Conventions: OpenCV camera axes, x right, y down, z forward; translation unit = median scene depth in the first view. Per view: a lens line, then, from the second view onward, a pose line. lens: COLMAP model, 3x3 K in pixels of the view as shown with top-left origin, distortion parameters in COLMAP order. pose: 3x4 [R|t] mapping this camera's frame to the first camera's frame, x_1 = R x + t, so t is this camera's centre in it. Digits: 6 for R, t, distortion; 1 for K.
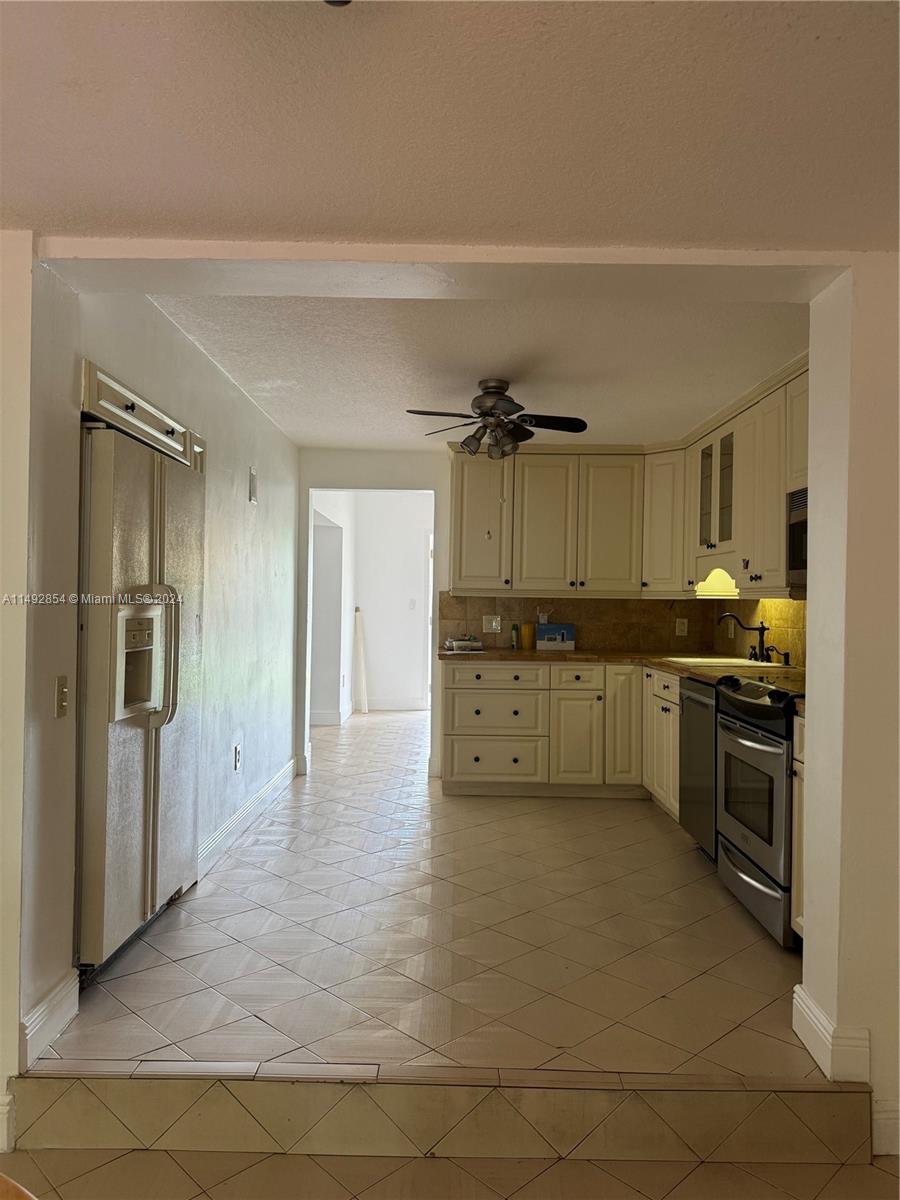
lens RADIAL K [[845.7, 0, 449.6], [0, 845.7, 600.8], [0, 0, 1]] dist [-0.003375, -0.003604]
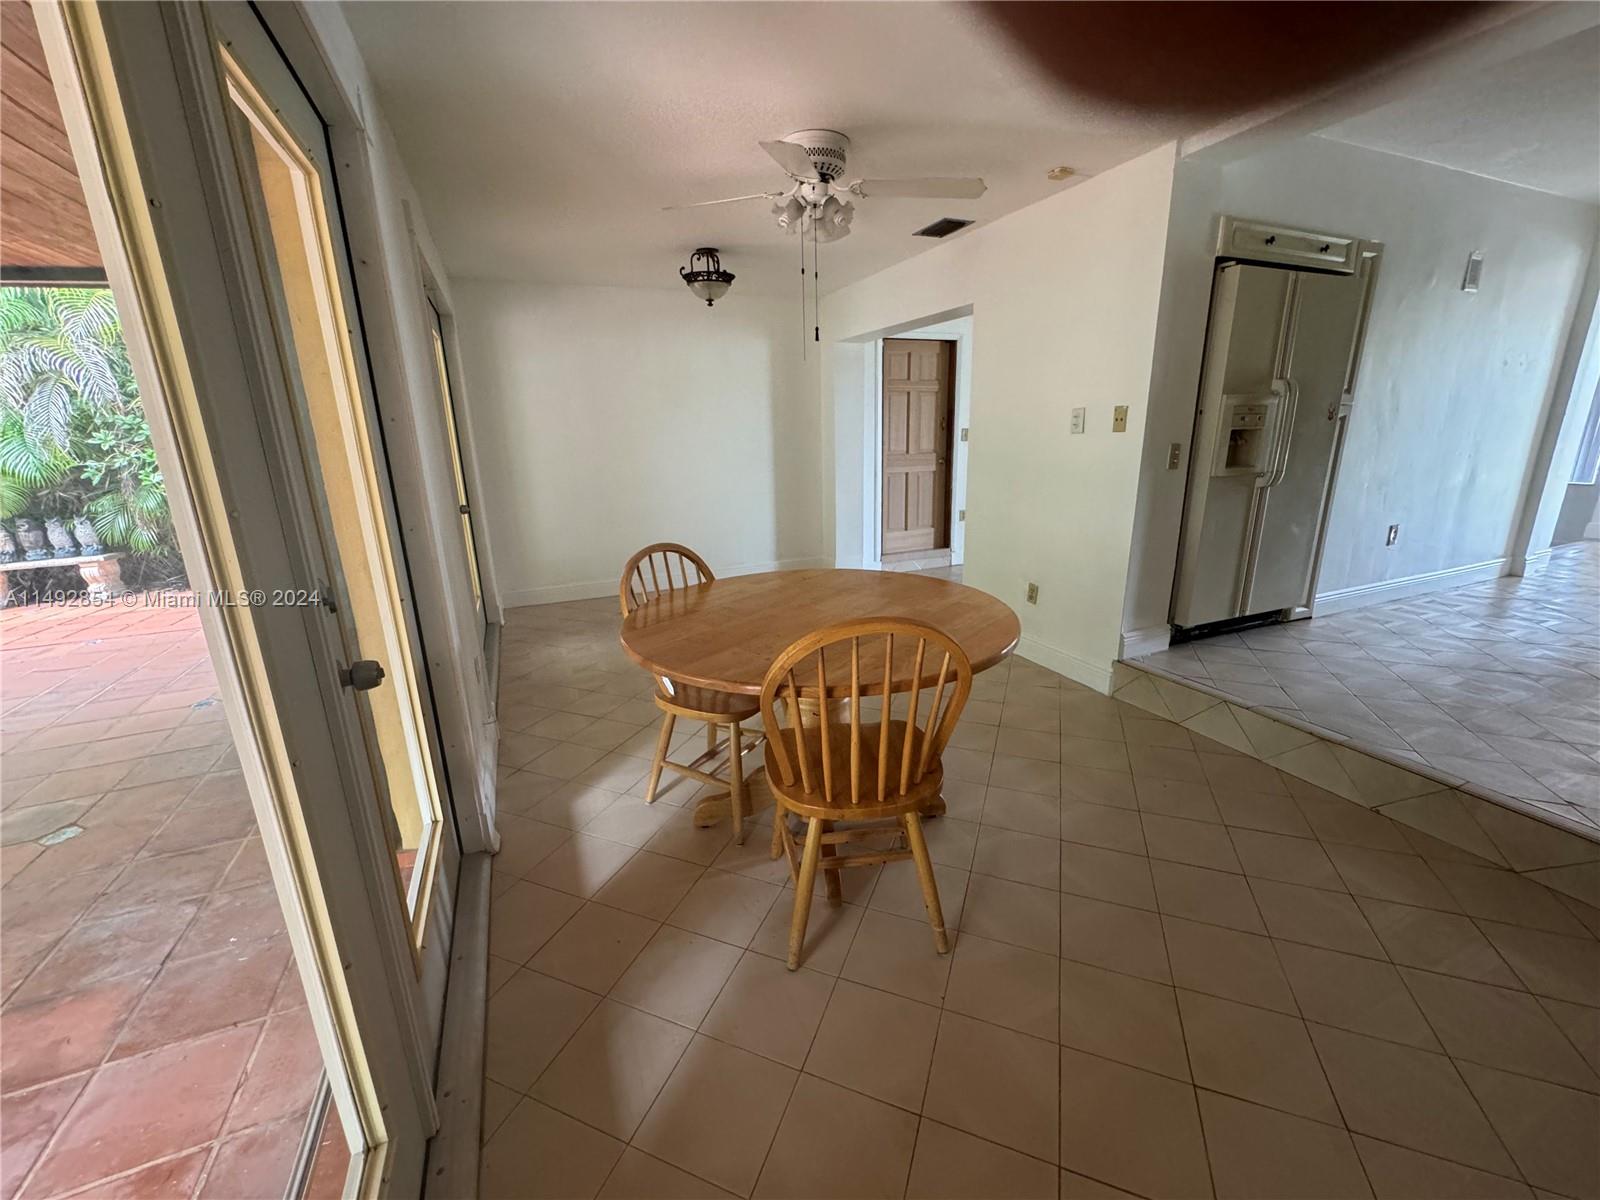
lens RADIAL K [[639.2, 0, 799.1], [0, 639.2, 599.9], [0, 0, 1]] dist [0.000455, 0.000028]
pose [[0.401167, 0.215480, -0.890300, 0.376784], [0.030642, 0.968237, 0.248150, 0.051091], [0.915492, -0.126830, 0.381822, -0.148168]]
